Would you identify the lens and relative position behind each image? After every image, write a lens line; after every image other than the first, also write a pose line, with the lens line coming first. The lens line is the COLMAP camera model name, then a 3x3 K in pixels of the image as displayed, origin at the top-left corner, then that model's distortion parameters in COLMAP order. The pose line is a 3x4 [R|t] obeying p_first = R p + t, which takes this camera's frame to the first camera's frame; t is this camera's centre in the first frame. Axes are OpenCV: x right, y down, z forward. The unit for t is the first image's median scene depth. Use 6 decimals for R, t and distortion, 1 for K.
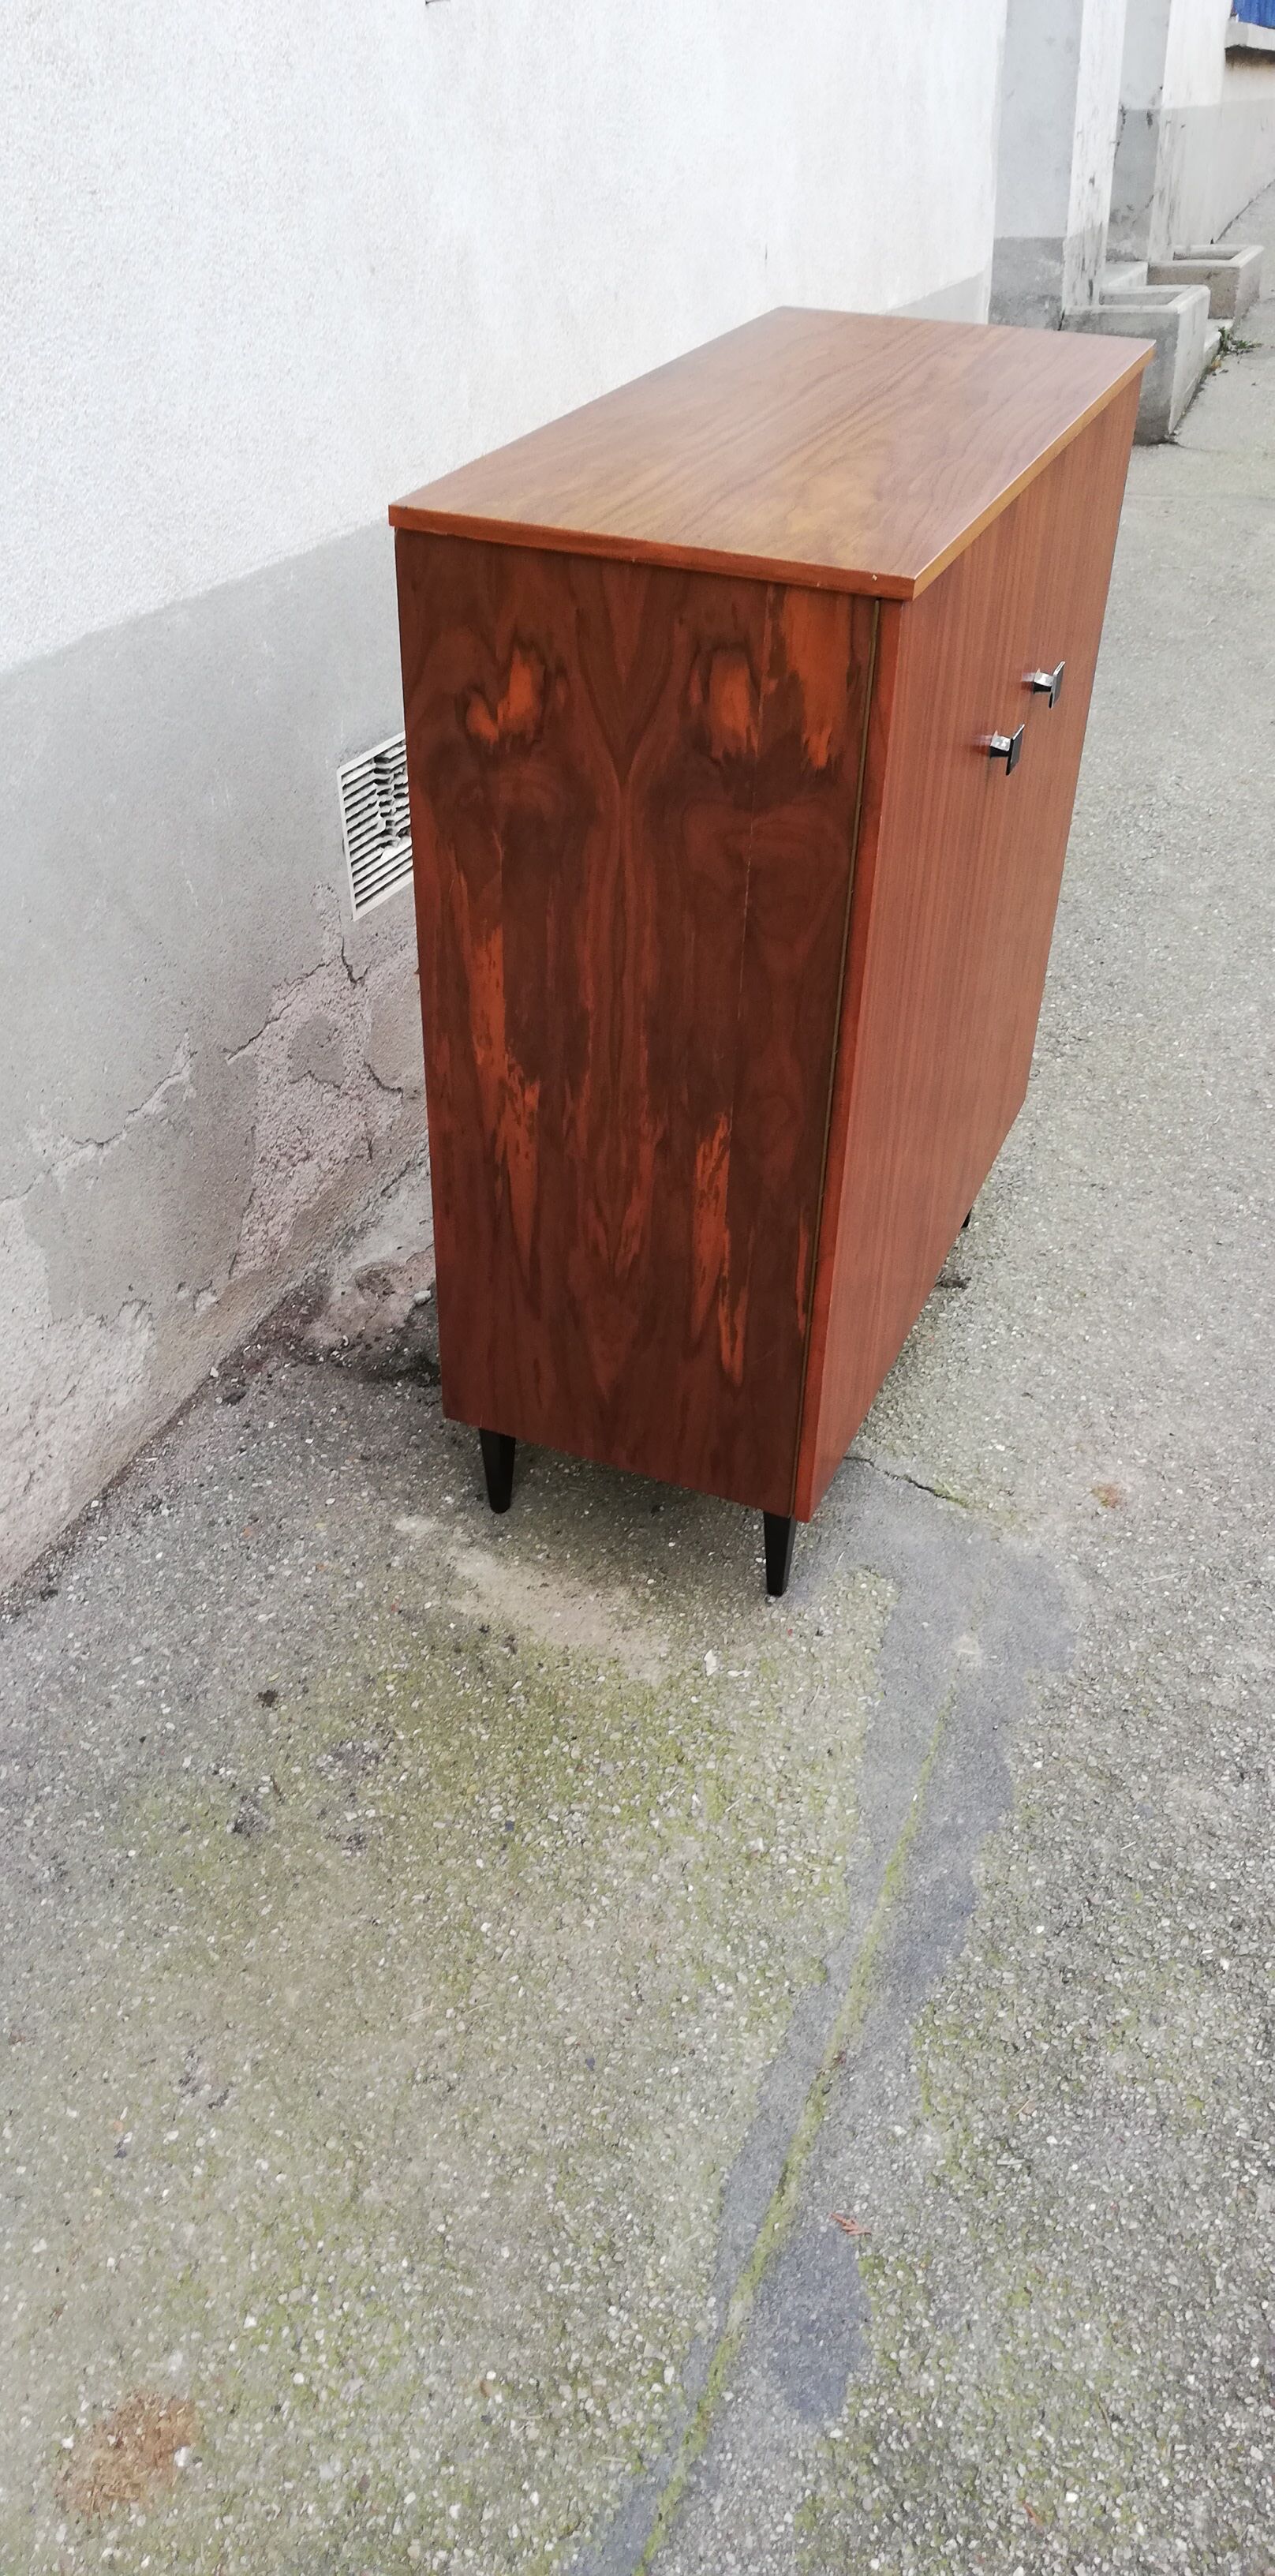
lens RADIAL K [[1929.9, 0, 634.9], [0, 1929.9, 1321.8], [0, 0, 1]] dist [0.048607, -0.071967]
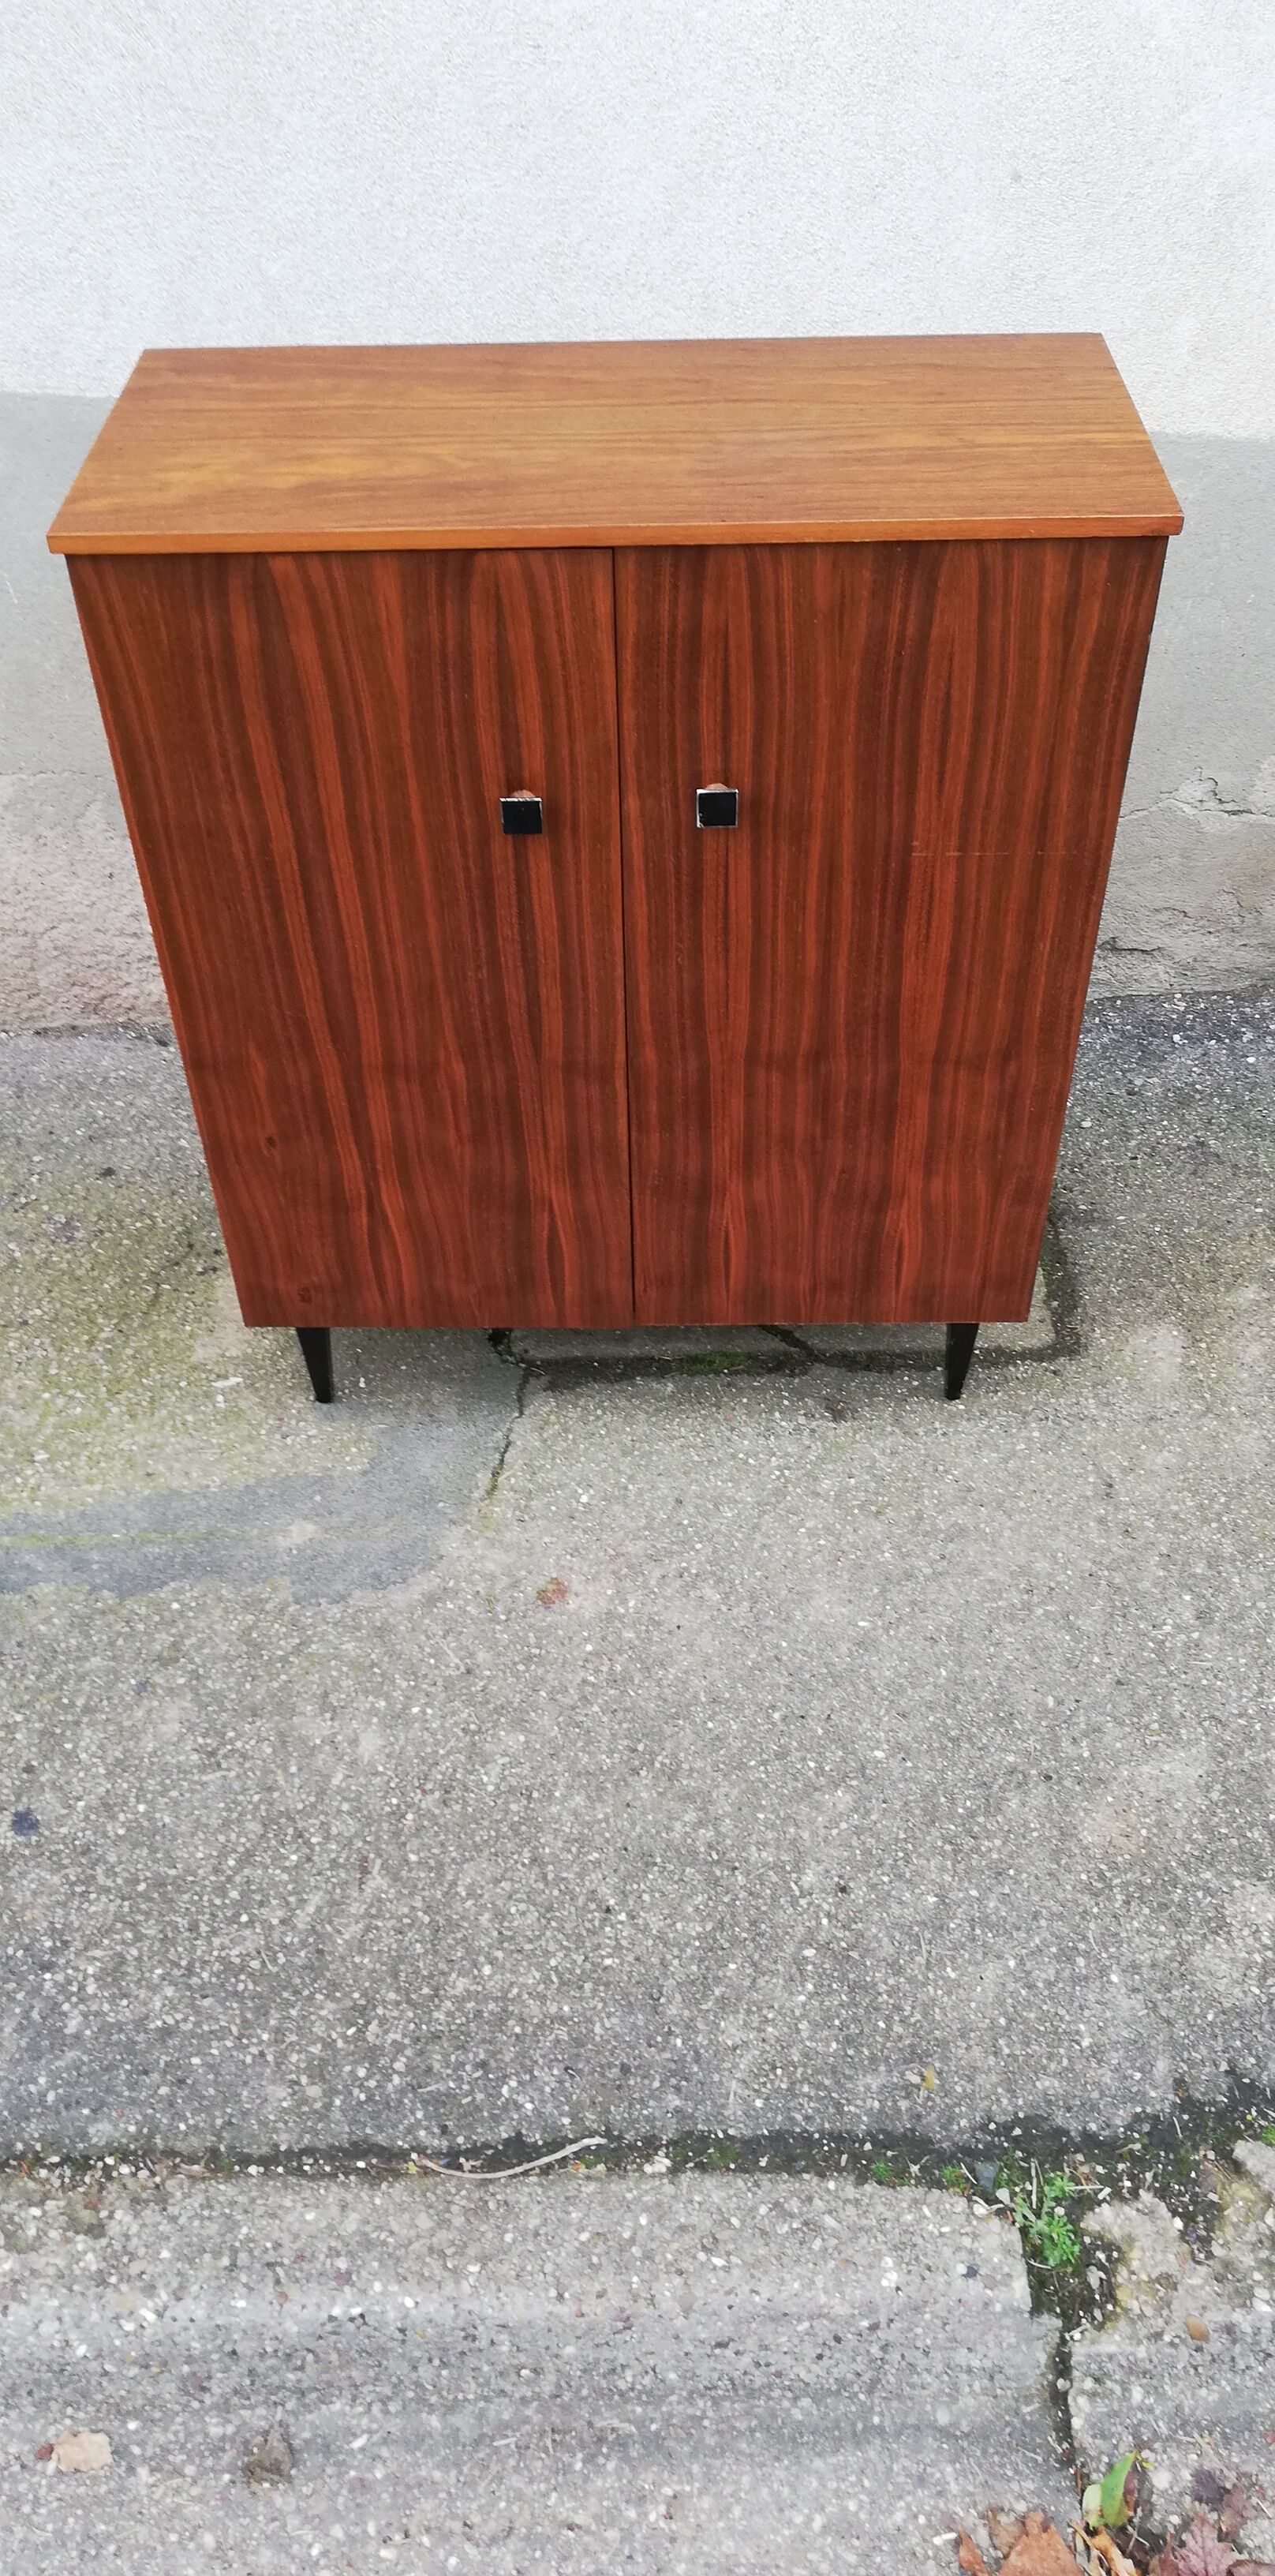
lens RADIAL K [[1929.9, 0, 647.5], [0, 1929.9, 1314.5], [0, 0, 1]] dist [0.048607, -0.071967]
pose [[0.373694, 0.638045, -0.673239, 0.926770], [-0.539787, 0.739852, 0.401557, -0.480927], [0.754309, 0.213347, 0.620887, 0.452200]]
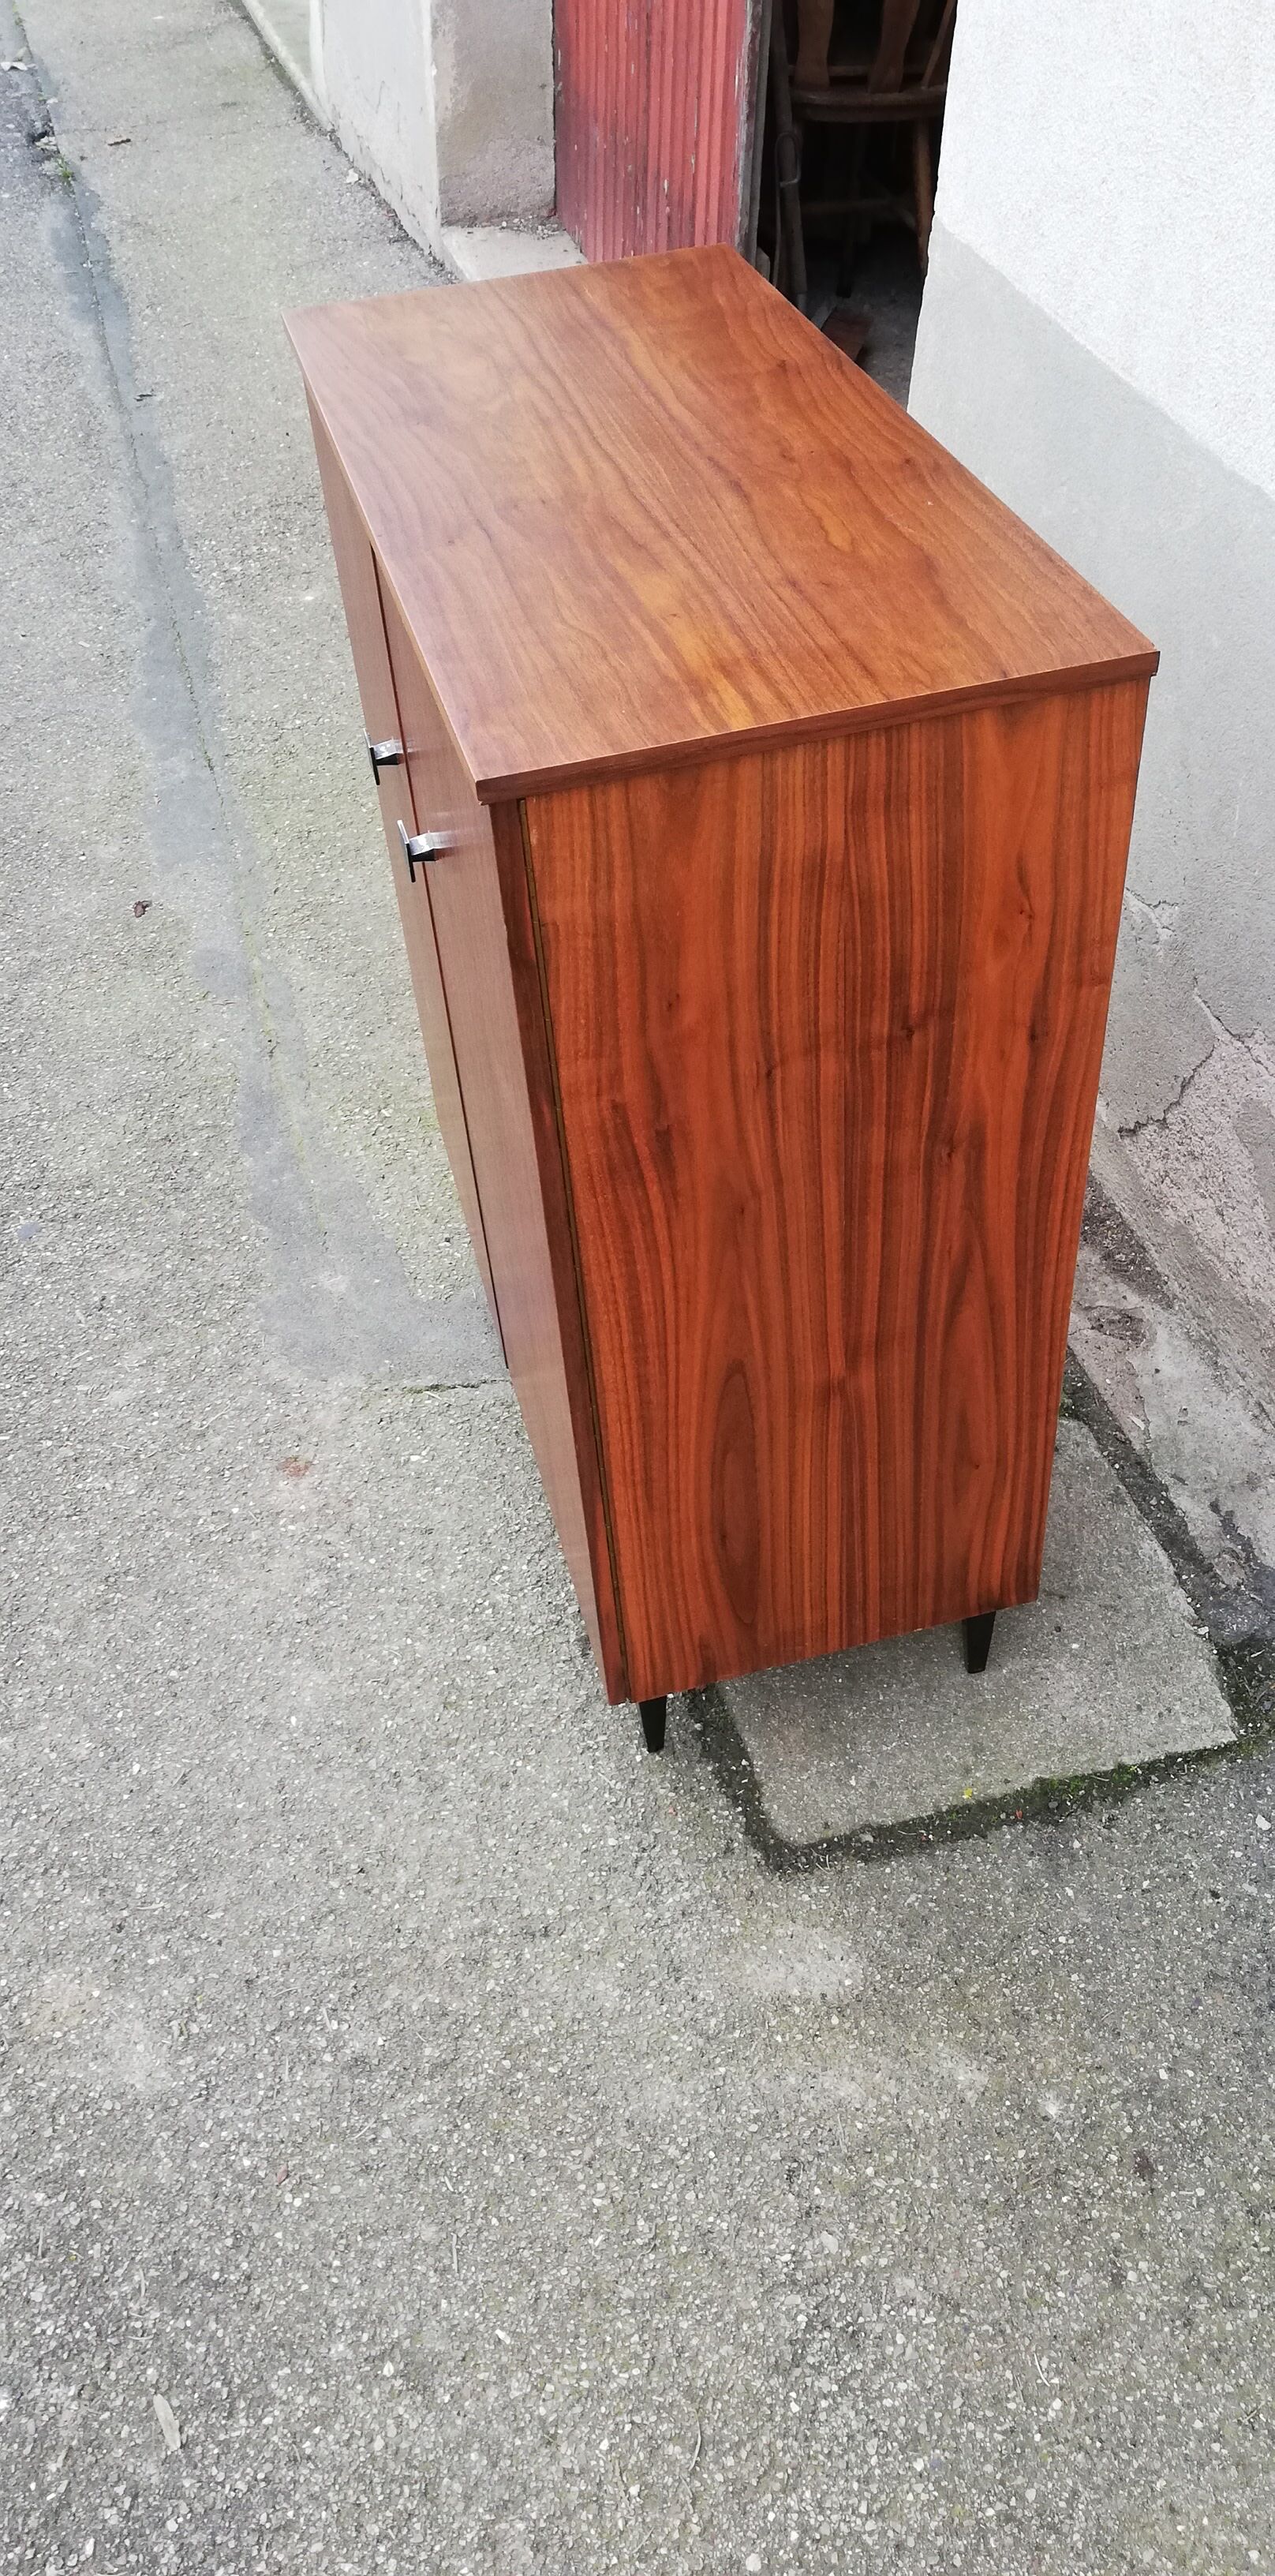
lens RADIAL K [[1929.9, 0, 624.6], [0, 1929.9, 1306.8], [0, 0, 1]] dist [0.048607, -0.071967]
pose [[-0.800299, 0.439468, -0.407909, 0.535776], [-0.317391, 0.266683, 0.910024, -0.995655], [0.508708, 0.857758, -0.073943, 1.220332]]
